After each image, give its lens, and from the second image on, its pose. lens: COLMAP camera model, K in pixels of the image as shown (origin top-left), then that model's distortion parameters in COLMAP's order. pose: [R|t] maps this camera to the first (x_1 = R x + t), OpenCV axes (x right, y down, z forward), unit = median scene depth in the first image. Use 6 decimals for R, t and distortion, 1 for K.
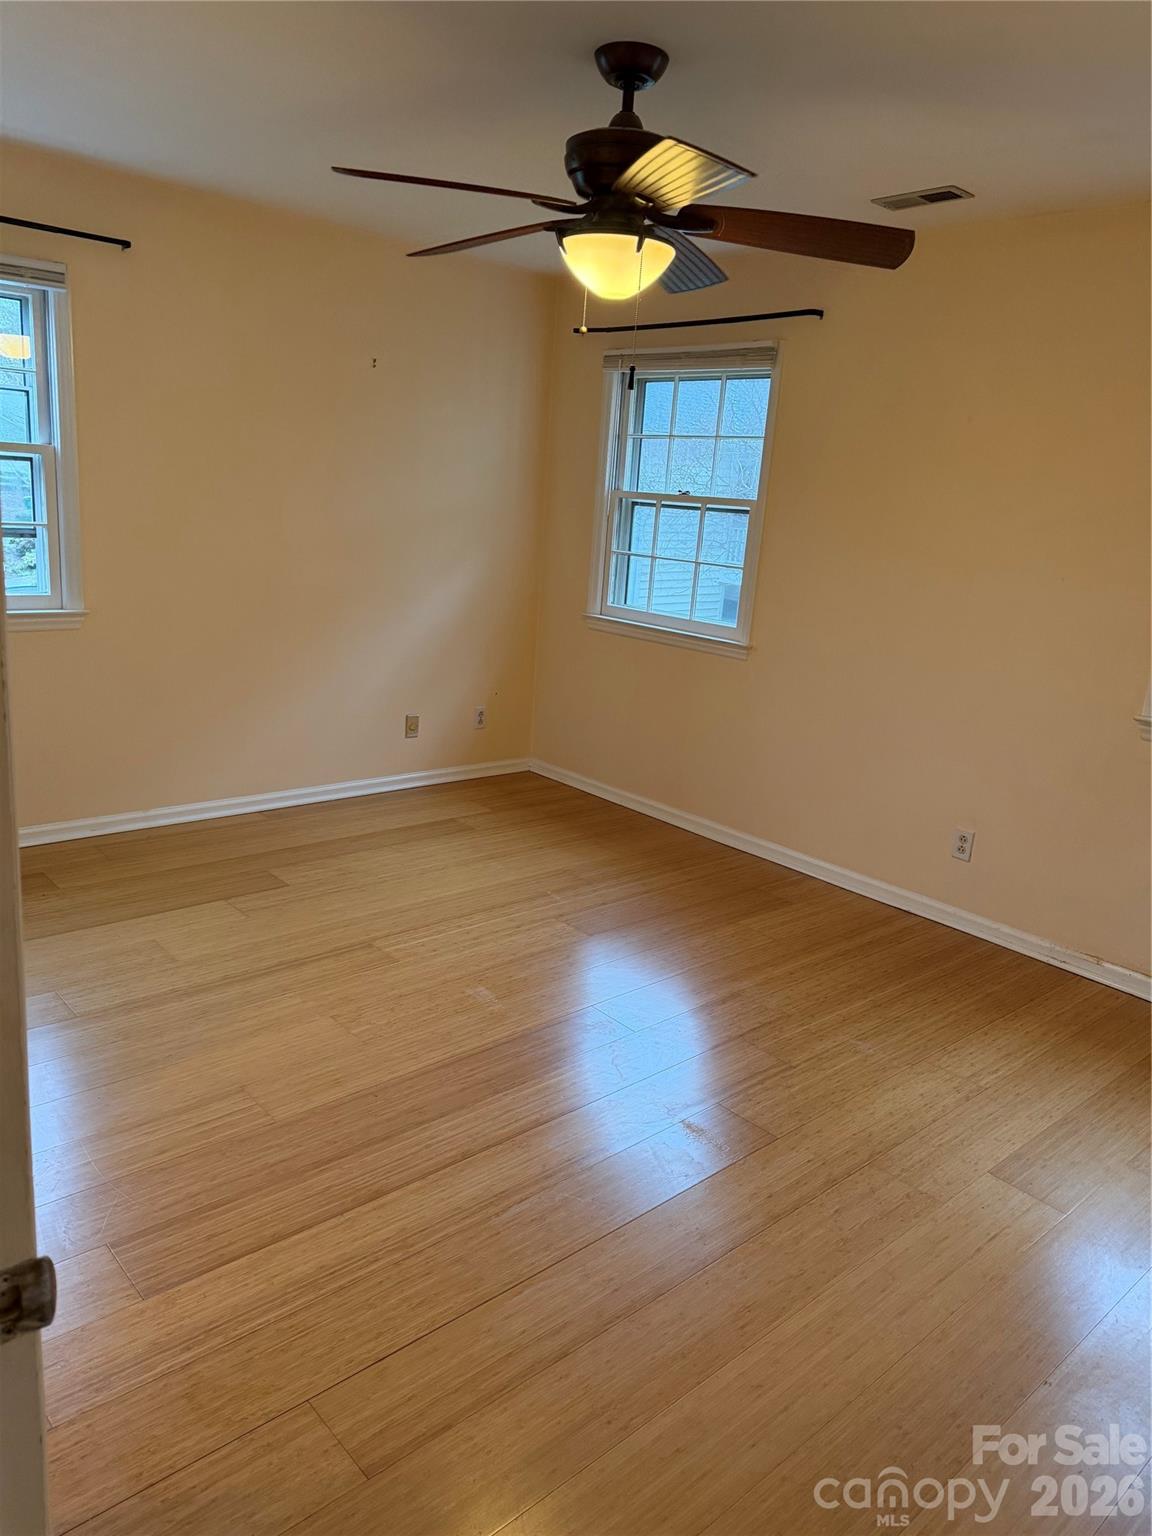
lens RADIAL K [[1095.8, 0, 576.0], [0, 1095.8, 768.0], [0, 0, 1]] dist [0.143548, -0.102395]
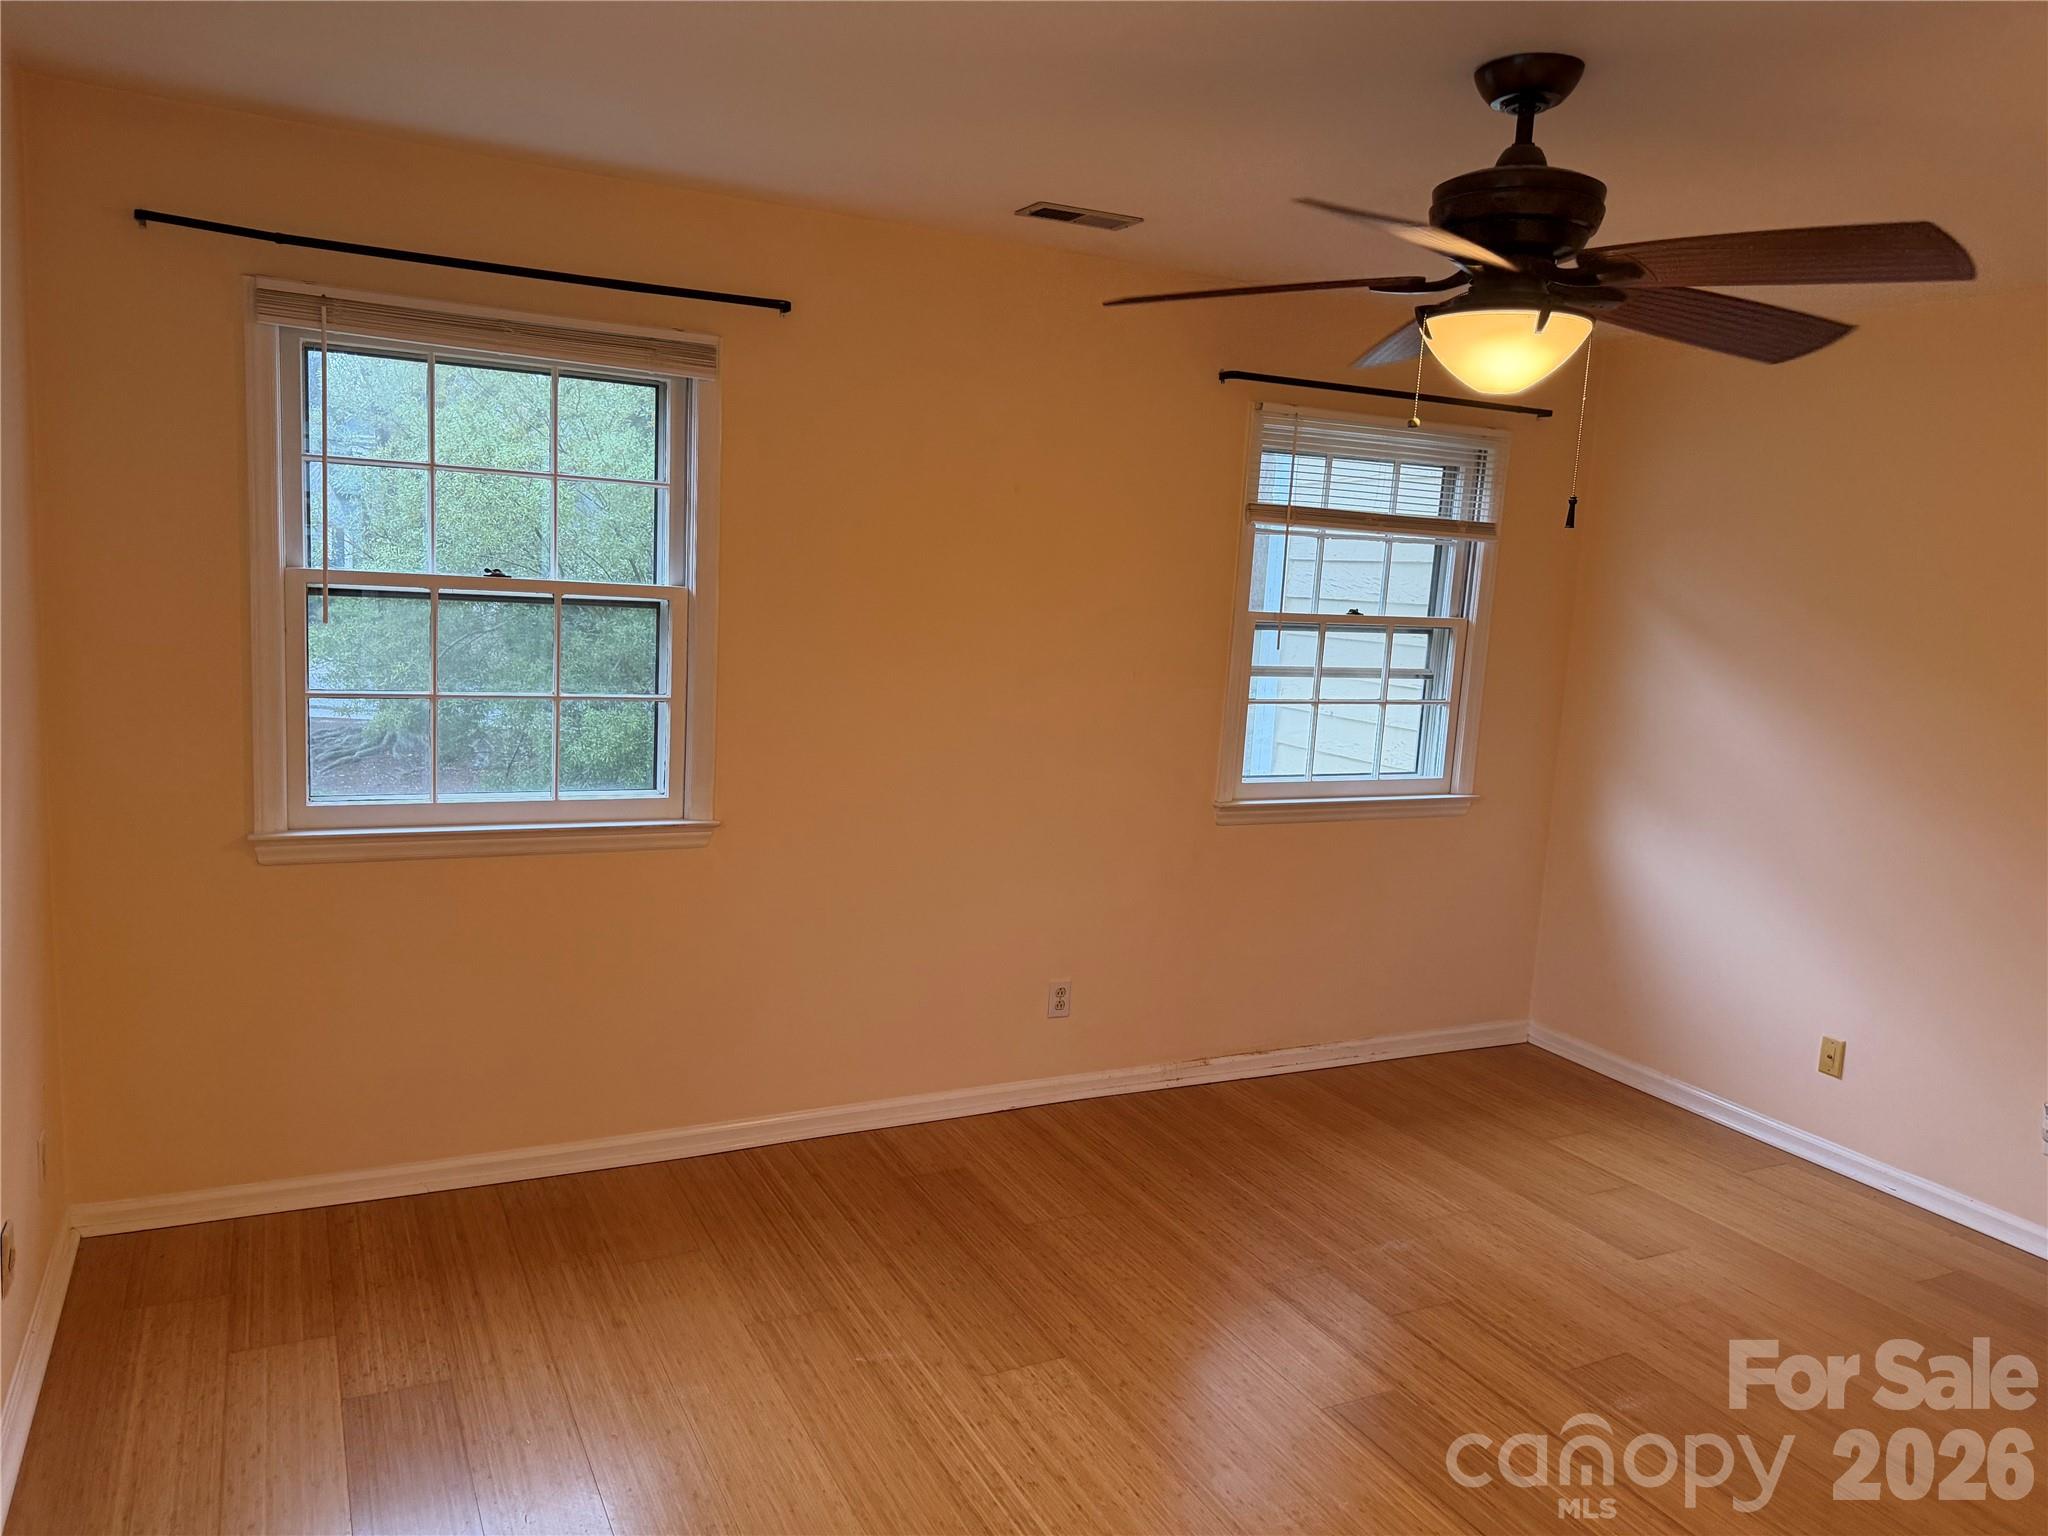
lens RADIAL K [[1433.4, 0, 1021.8], [0, 1433.4, 772.8], [0, 0, 1]] dist [0.076790, -0.094490]
pose [[0.260900, -0.194064, 0.945659, -0.619959], [0.205969, 0.968220, 0.141869, -0.245960], [-0.943137, 0.157763, 0.292579, 0.698401]]
